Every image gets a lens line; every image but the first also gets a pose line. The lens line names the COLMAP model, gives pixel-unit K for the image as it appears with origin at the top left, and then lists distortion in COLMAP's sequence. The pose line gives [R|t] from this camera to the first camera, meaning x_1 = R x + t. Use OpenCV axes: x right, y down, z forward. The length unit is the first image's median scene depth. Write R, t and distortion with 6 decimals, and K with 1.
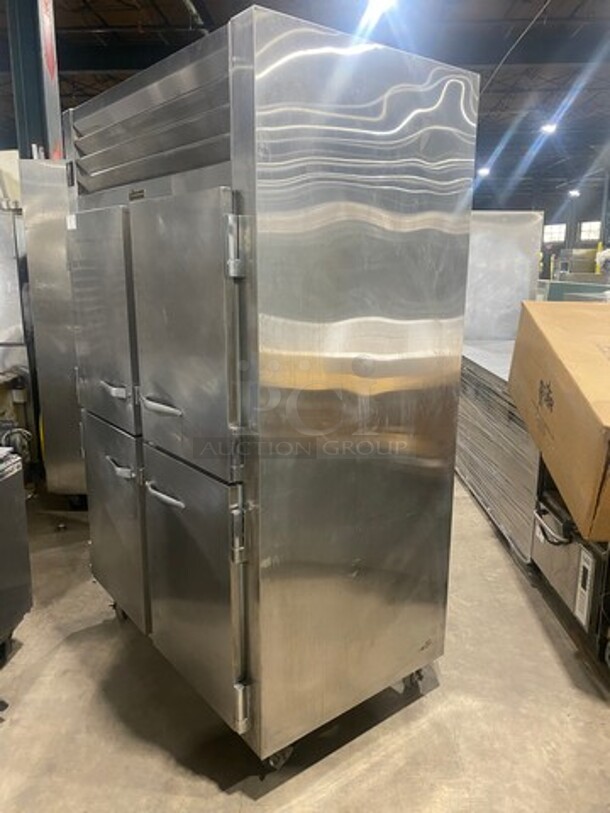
lens RADIAL K [[627.5, 0, 307.4], [0, 627.5, 403.3], [0, 0, 1]] dist [0.006226, 0.005743]
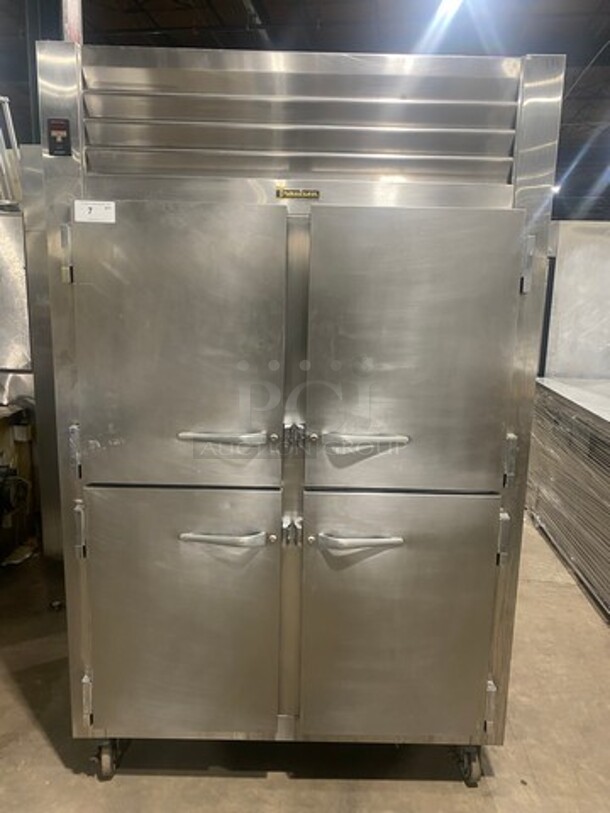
lens RADIAL K [[627.5, 0, 303.6], [0, 627.5, 409.8], [0, 0, 1]] dist [0.006226, 0.005743]
pose [[0.996071, 0.032045, -0.082553, -0.014664], [-0.033903, 0.999200, -0.021197, -0.029308], [0.081808, 0.023913, 0.996361, 0.154490]]
